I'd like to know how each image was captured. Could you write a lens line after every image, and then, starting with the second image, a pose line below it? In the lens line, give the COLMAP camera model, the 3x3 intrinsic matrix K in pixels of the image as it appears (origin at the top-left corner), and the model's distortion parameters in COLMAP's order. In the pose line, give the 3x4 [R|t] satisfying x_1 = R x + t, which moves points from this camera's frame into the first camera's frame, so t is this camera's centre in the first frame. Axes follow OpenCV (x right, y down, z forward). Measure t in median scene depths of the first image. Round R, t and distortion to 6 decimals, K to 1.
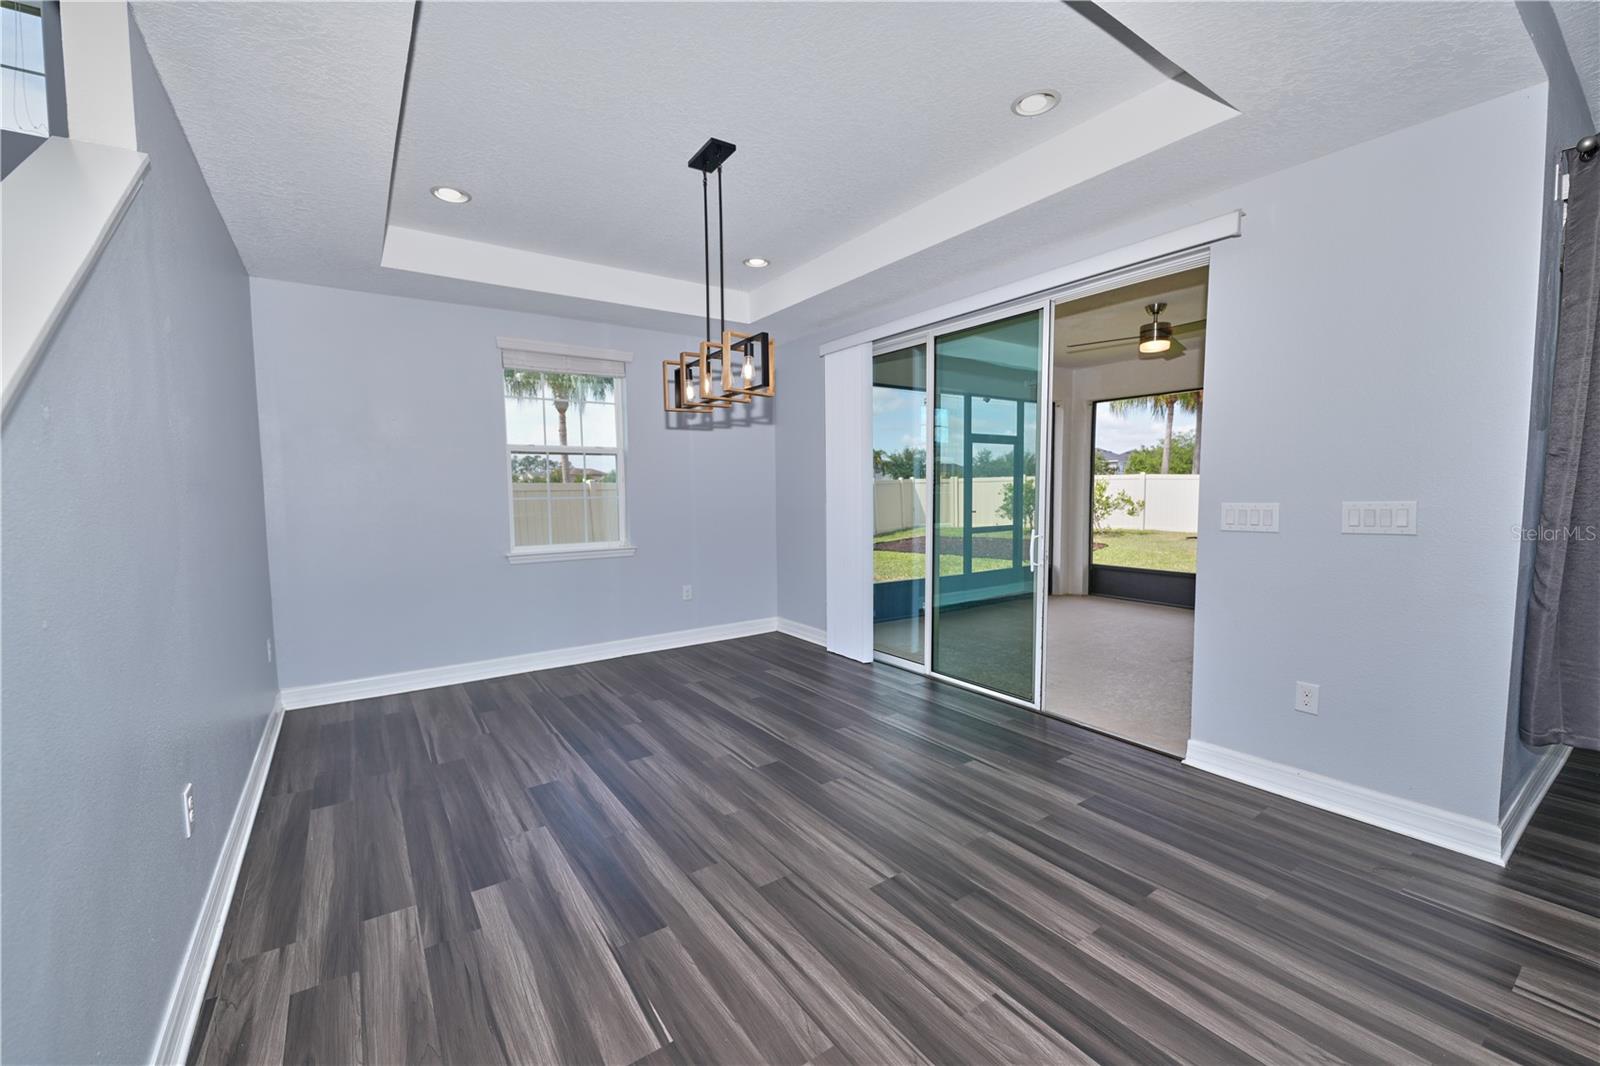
lens RADIAL K [[641.0, 0, 800.1], [0, 641.0, 537.6], [0, 0, 1]] dist [0.012027, -0.000295]
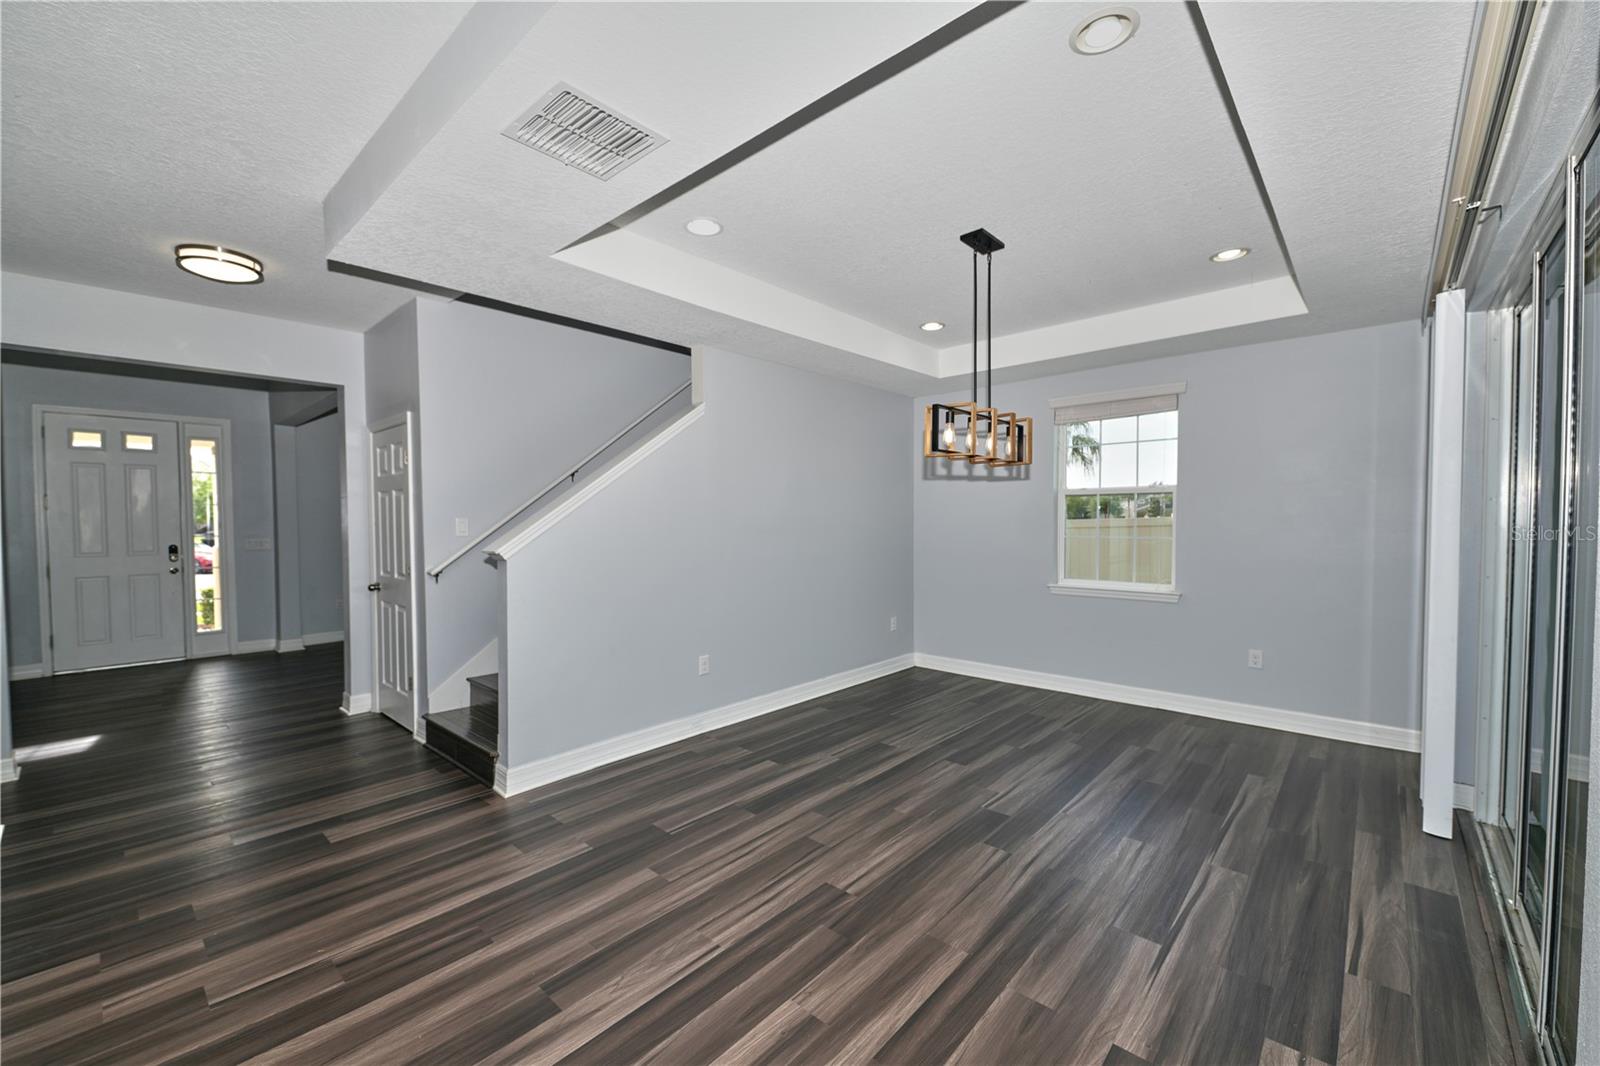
lens RADIAL K [[641.0, 0, 800.1], [0, 641.0, 537.6], [0, 0, 1]] dist [0.012027, -0.000295]
pose [[0.225716, 0.036144, -0.973522, 0.828675], [-0.070011, 0.997329, 0.020796, -0.074105], [0.971674, 0.063464, 0.227644, 0.433907]]
